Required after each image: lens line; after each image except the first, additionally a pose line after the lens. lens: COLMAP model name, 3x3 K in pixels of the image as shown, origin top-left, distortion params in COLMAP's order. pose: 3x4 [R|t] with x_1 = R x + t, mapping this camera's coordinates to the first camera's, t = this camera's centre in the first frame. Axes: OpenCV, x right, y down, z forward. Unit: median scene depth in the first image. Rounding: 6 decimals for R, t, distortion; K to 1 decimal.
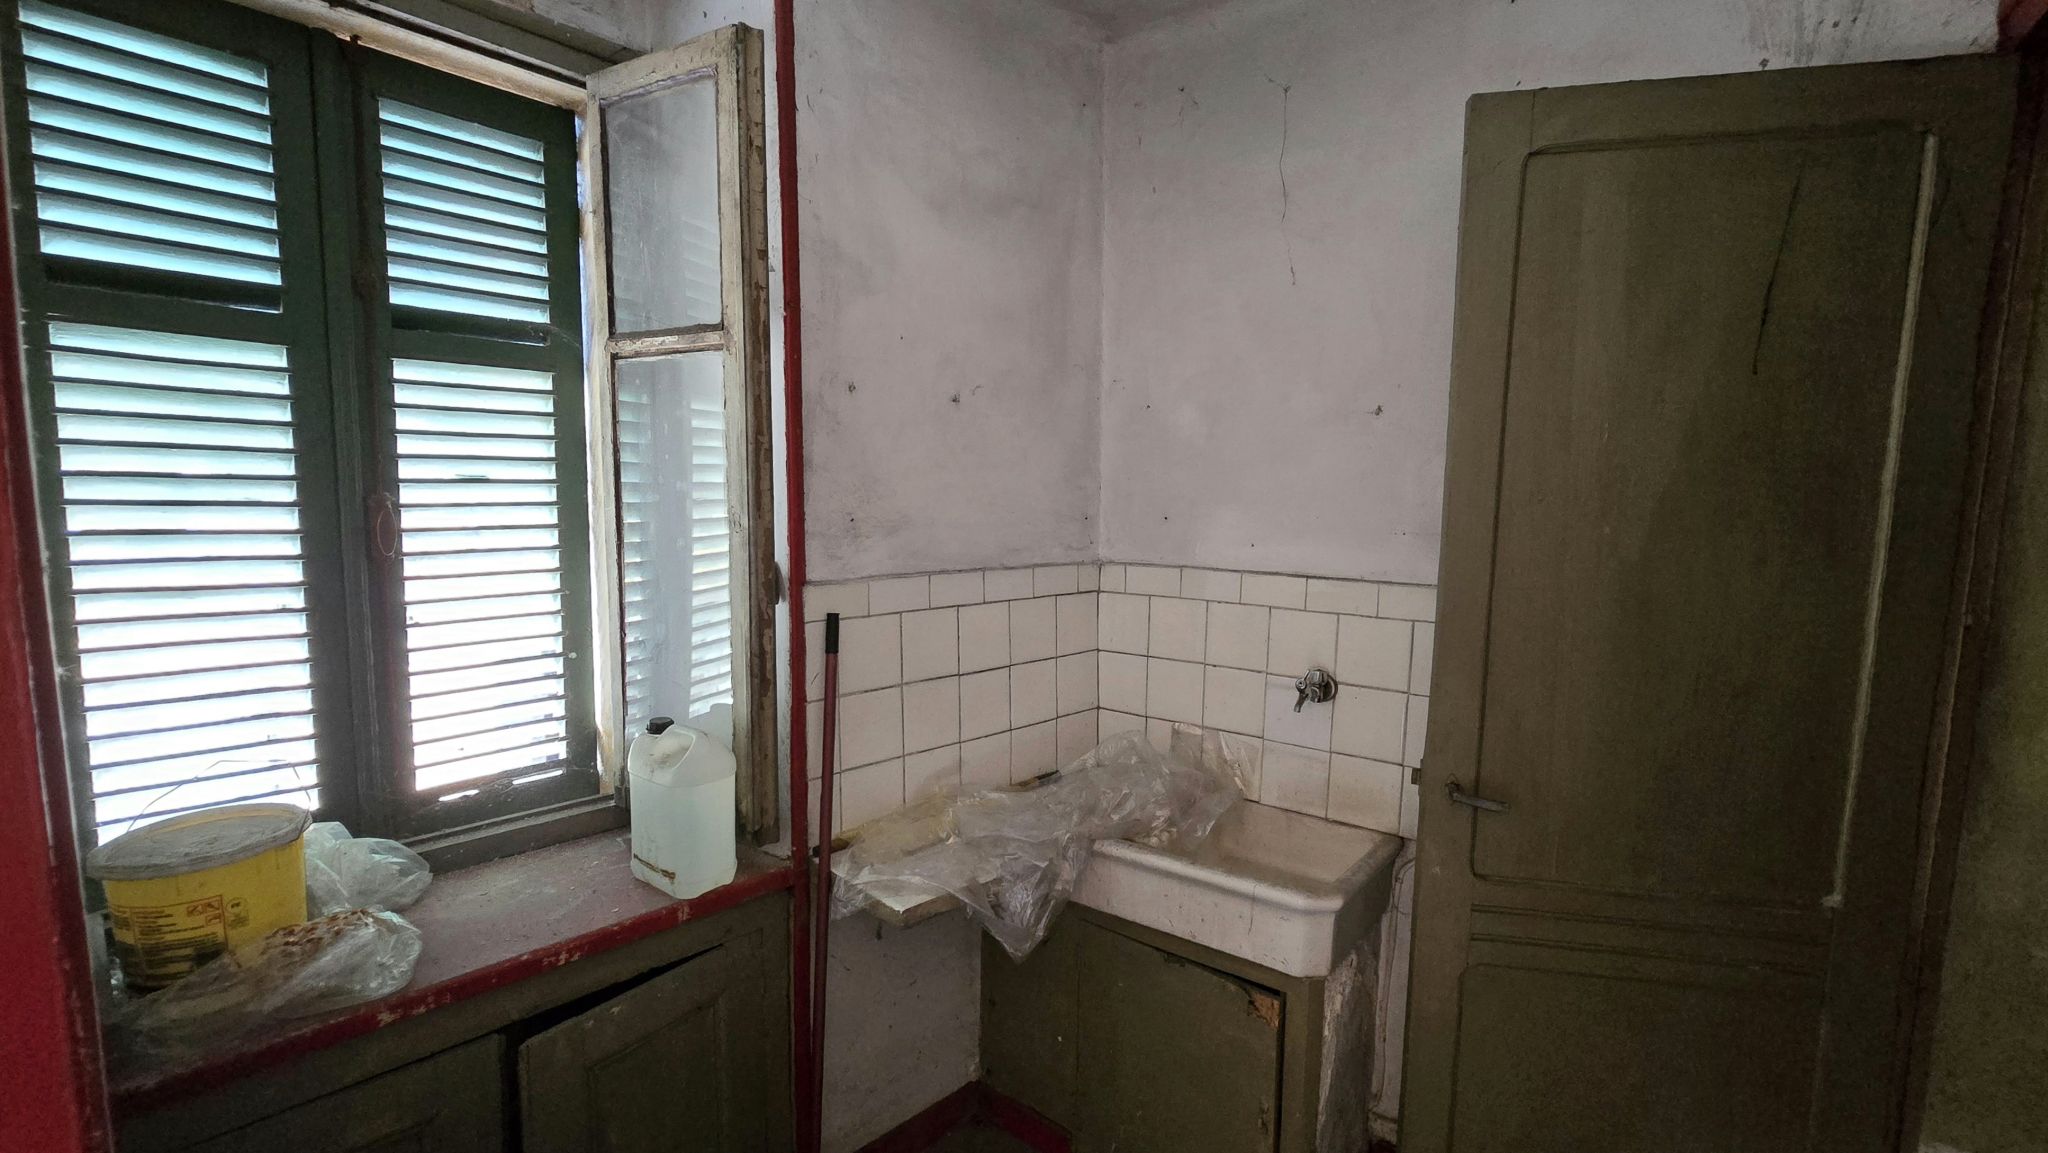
lens RADIAL K [[837.5, 0, 1044.0], [0, 837.5, 583.9], [0, 0, 1]] dist [-0.005271, -0.000414]
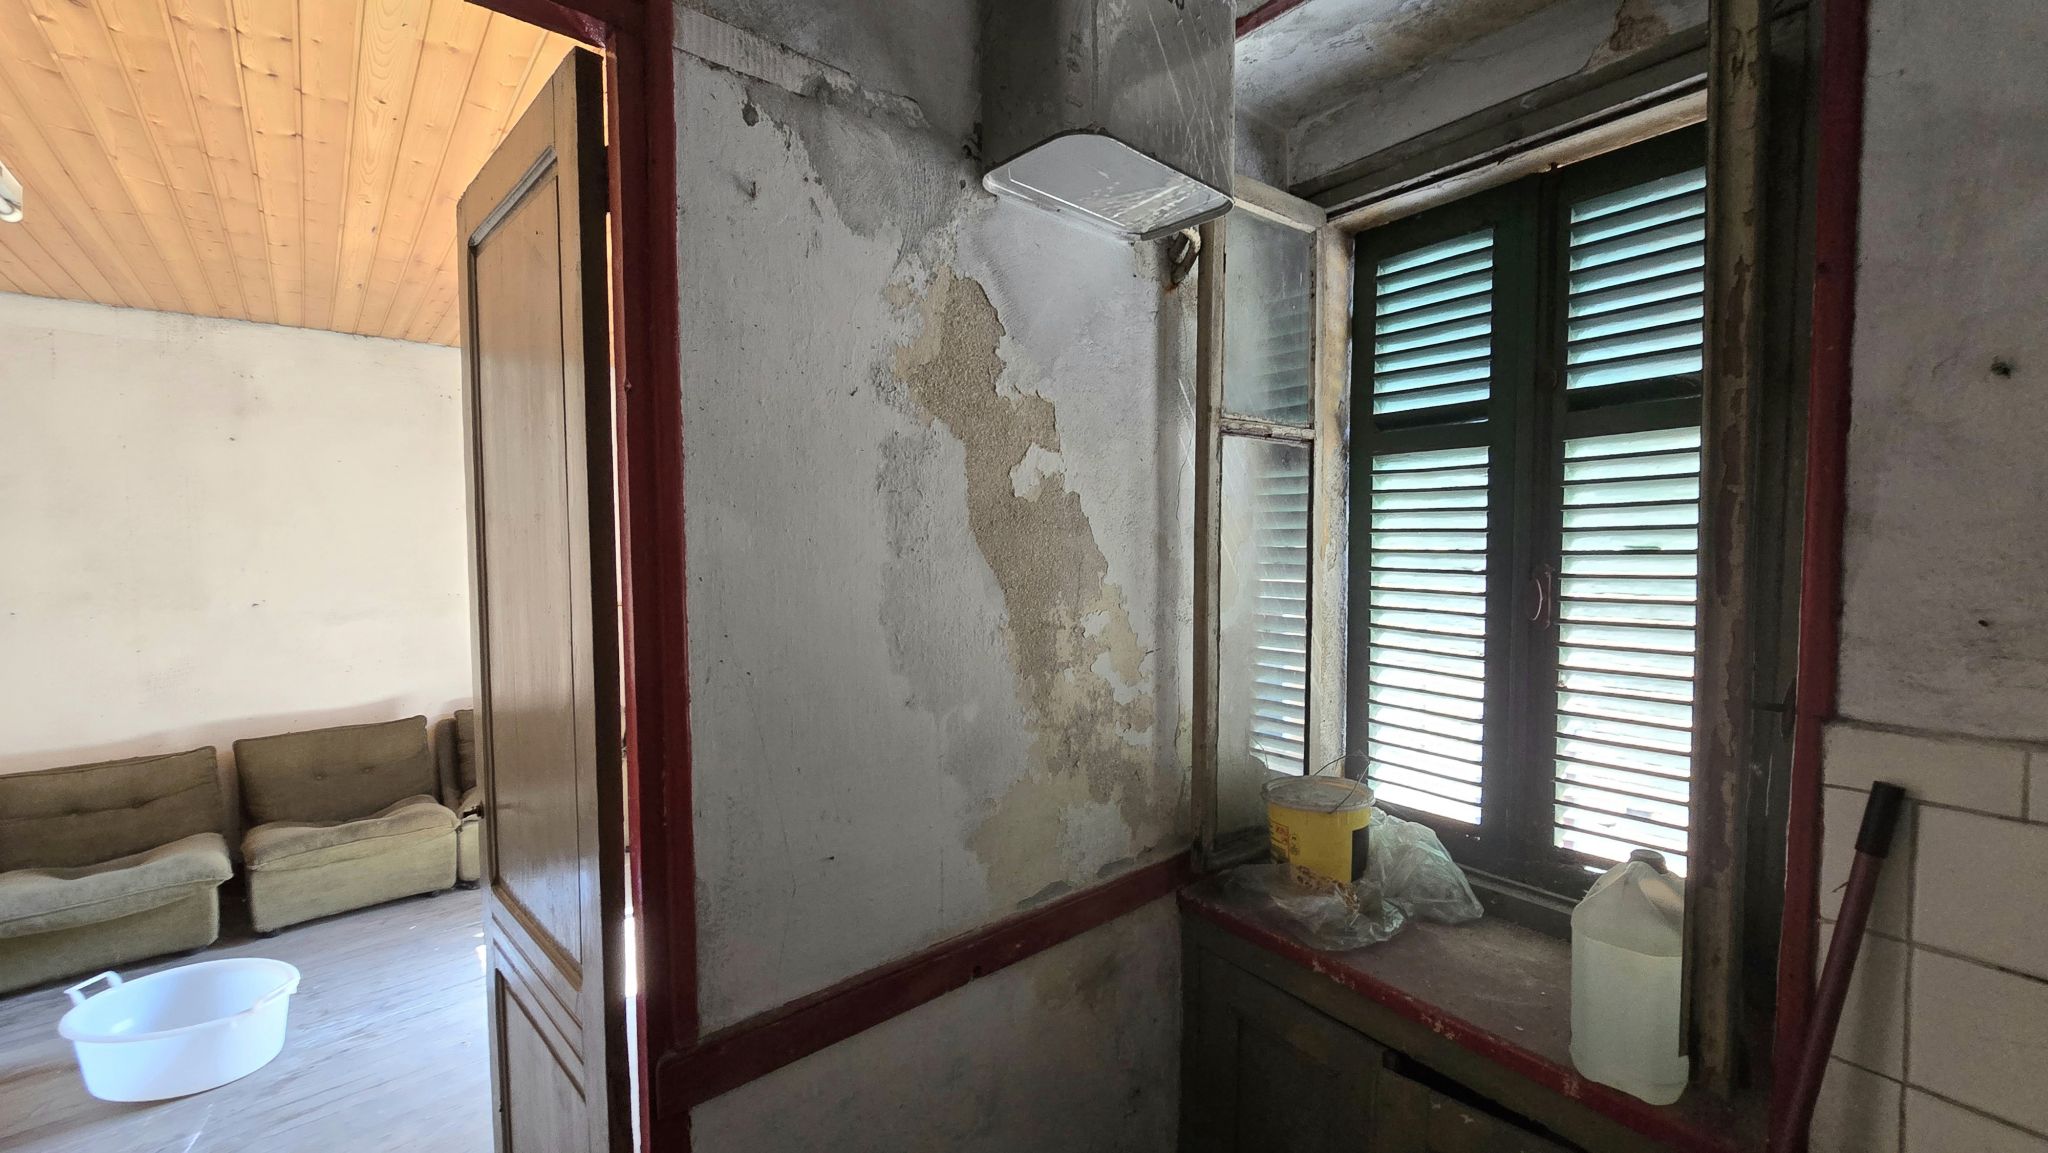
lens RADIAL K [[837.5, 0, 1044.0], [0, 837.5, 583.9], [0, 0, 1]] dist [-0.005271, -0.000414]
pose [[-0.187366, 0.029537, -0.981846, 0.420216], [-0.108341, 0.992828, 0.050542, -0.068817], [0.976297, 0.115844, -0.182822, 0.572559]]
